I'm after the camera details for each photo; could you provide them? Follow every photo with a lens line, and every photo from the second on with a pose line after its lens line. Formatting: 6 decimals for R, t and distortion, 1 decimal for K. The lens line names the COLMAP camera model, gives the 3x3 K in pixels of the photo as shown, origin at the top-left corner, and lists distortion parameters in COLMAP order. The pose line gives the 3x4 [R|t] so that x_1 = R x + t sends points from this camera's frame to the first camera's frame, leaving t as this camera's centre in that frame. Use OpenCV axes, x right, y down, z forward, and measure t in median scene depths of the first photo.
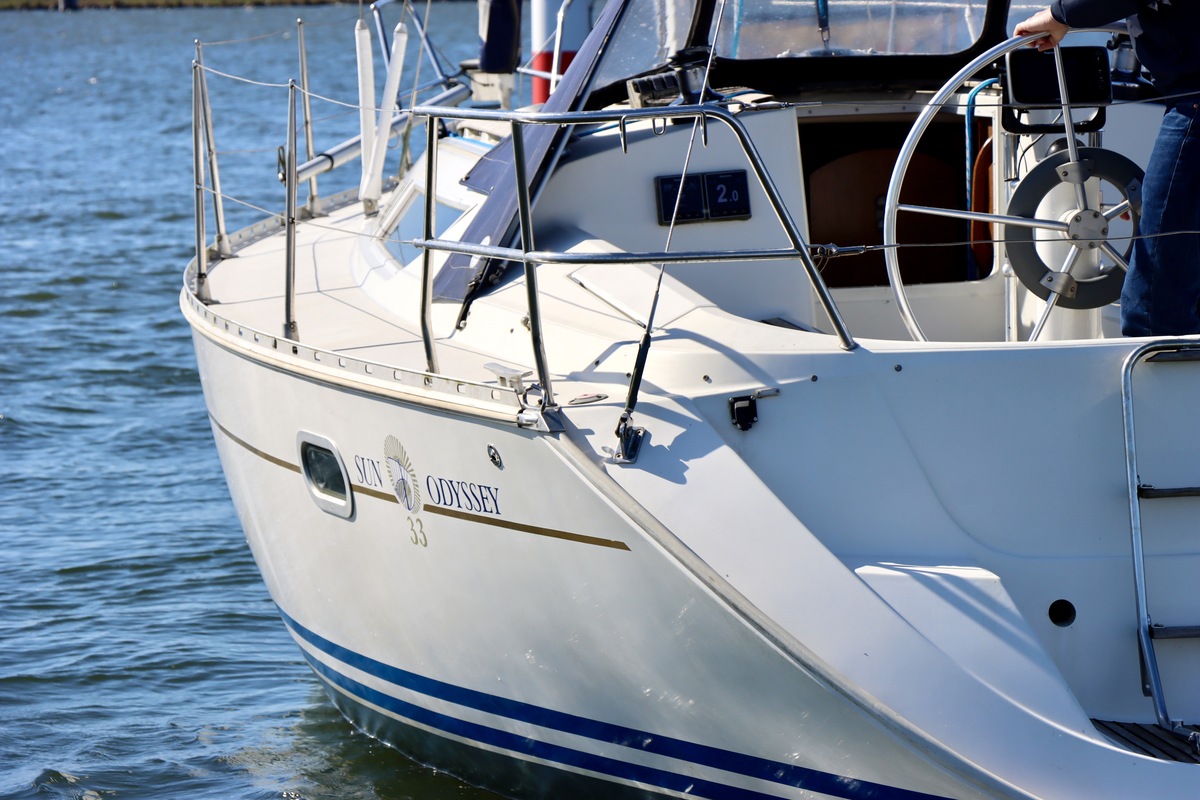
lens RADIAL K [[5215.8, 0, 600.0], [0, 5215.8, 400.0], [0, 0, 1]] dist [1.299499, 0.197292]
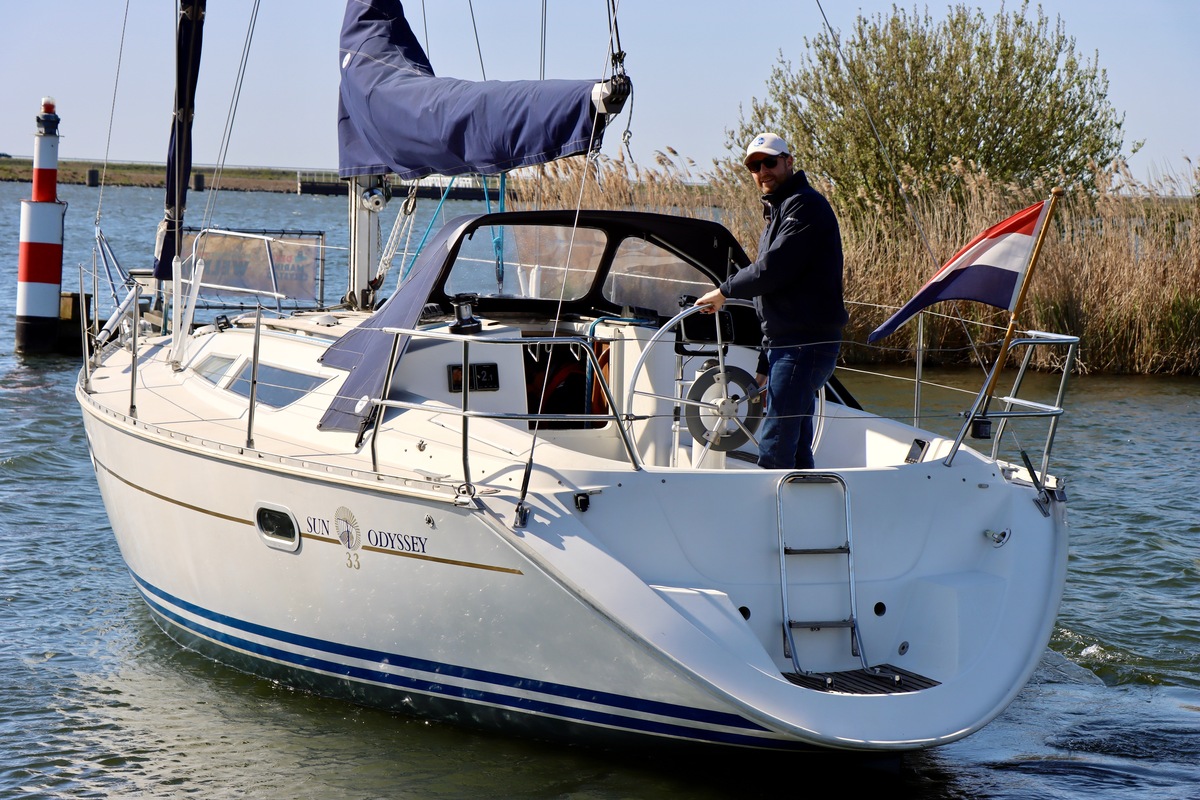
lens RADIAL K [[3658.8, 0, 600.0], [0, 3658.8, 400.0], [0, 0, 1]] dist [0.780104, 2.176845]
pose [[0.971266, 0.039815, 0.234644, -0.252678], [-0.035138, 0.999092, -0.024083, -0.002525], [-0.235389, 0.015146, 0.971783, -0.250043]]
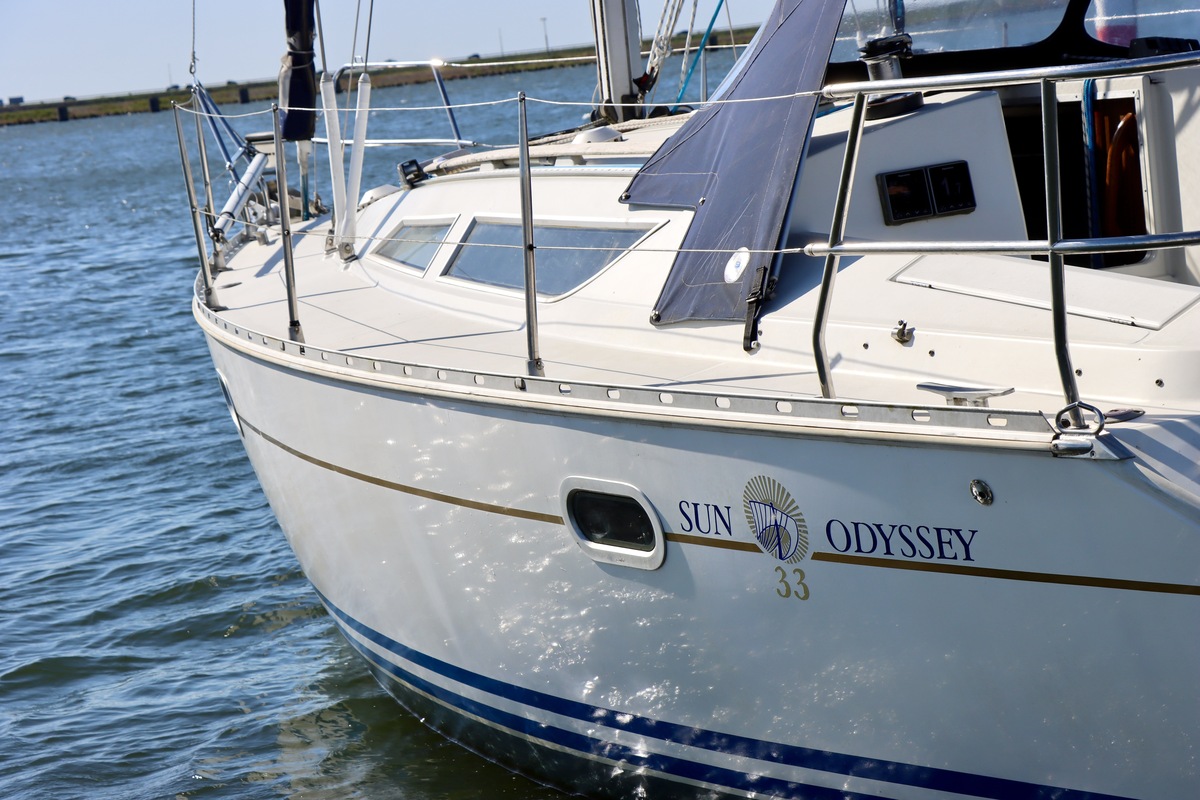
lens RADIAL K [[3143.4, 0, 639.4], [0, 3143.4, 401.1], [0, 0, 1]] dist [0.462066, 0.350011]
pose [[0.969272, -0.082181, 0.231858, -0.180434], [0.081128, 0.996604, 0.014090, -0.014730], [-0.232229, 0.005153, 0.972648, 0.496349]]
